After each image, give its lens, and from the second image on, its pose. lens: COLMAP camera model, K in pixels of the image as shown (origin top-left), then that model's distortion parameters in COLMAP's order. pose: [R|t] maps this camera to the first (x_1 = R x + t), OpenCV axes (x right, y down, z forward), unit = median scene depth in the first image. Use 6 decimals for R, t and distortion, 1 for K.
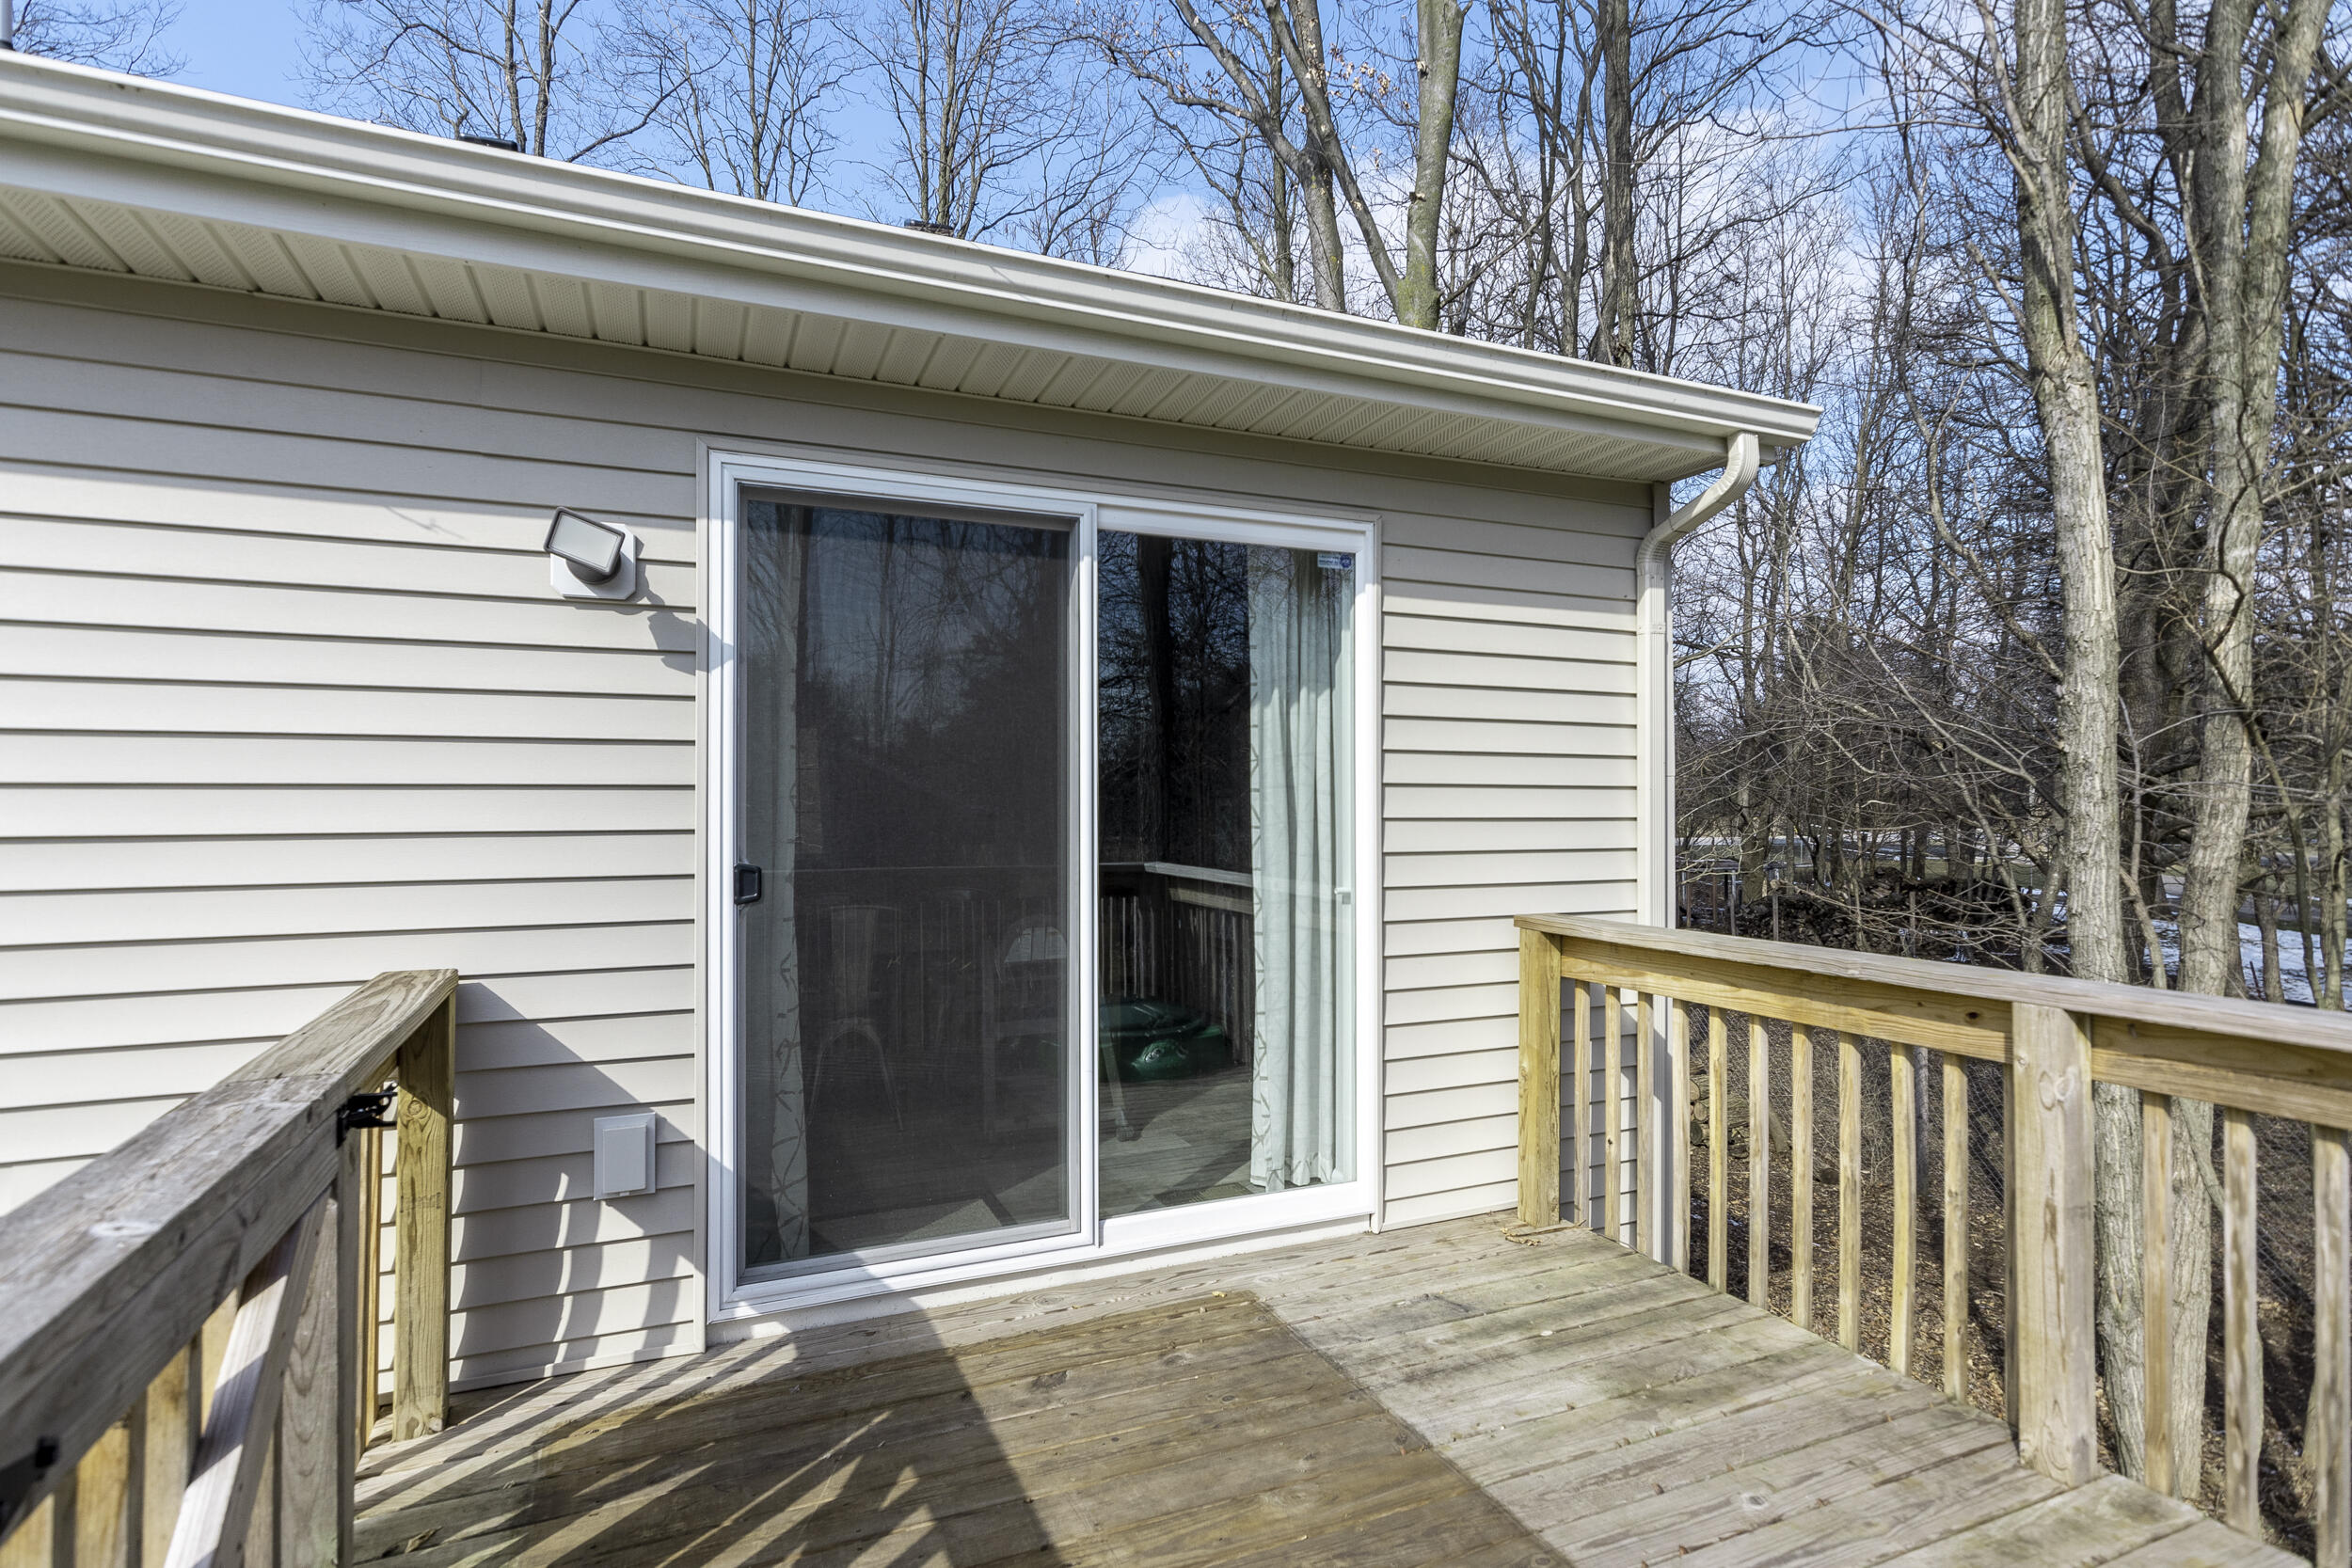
lens RADIAL K [[1139.5, 0, 1176.0], [0, 1139.5, 784.0], [0, 0, 1]] dist [0.001794, 0.000127]
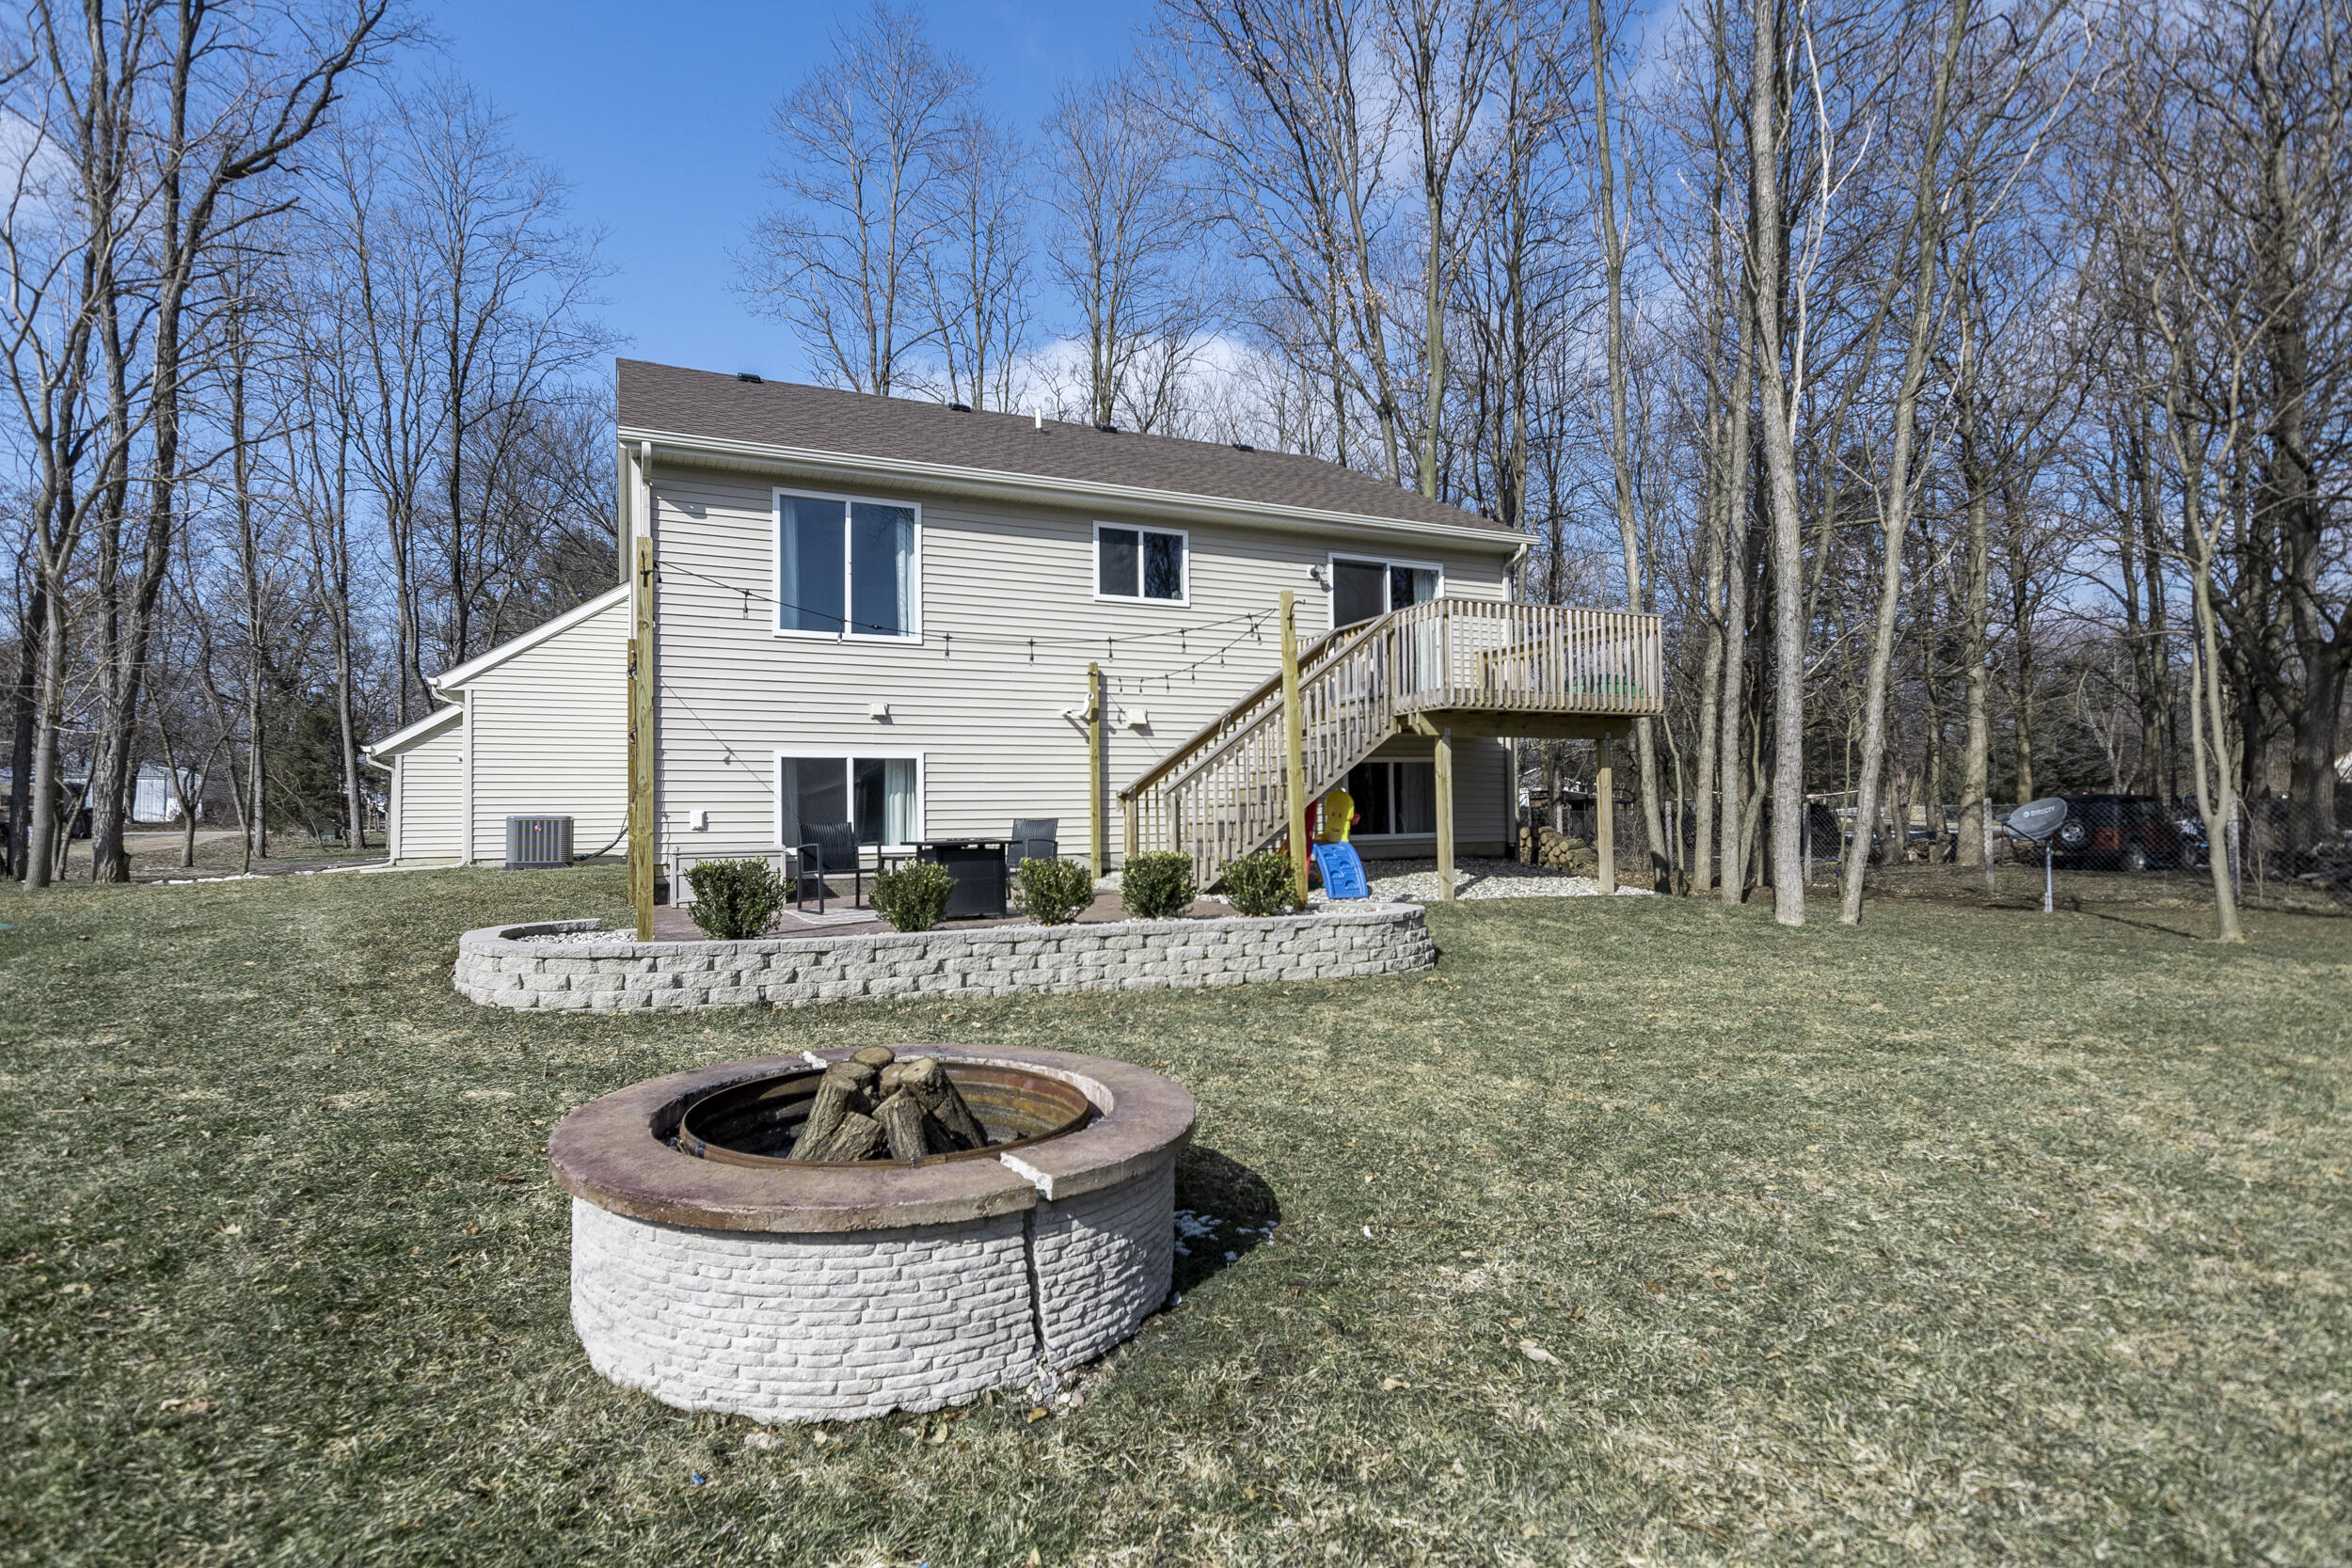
lens RADIAL K [[1156.0, 0, 1176.0], [0, 1156.0, 784.0], [0, 0, 1]] dist [-0.000031, 0.000142]
pose [[0.999066, -0.015156, 0.040471, -1.088209], [0.016039, 0.999638, -0.021582, 0.732713], [-0.040129, 0.022211, 0.998948, -3.545681]]
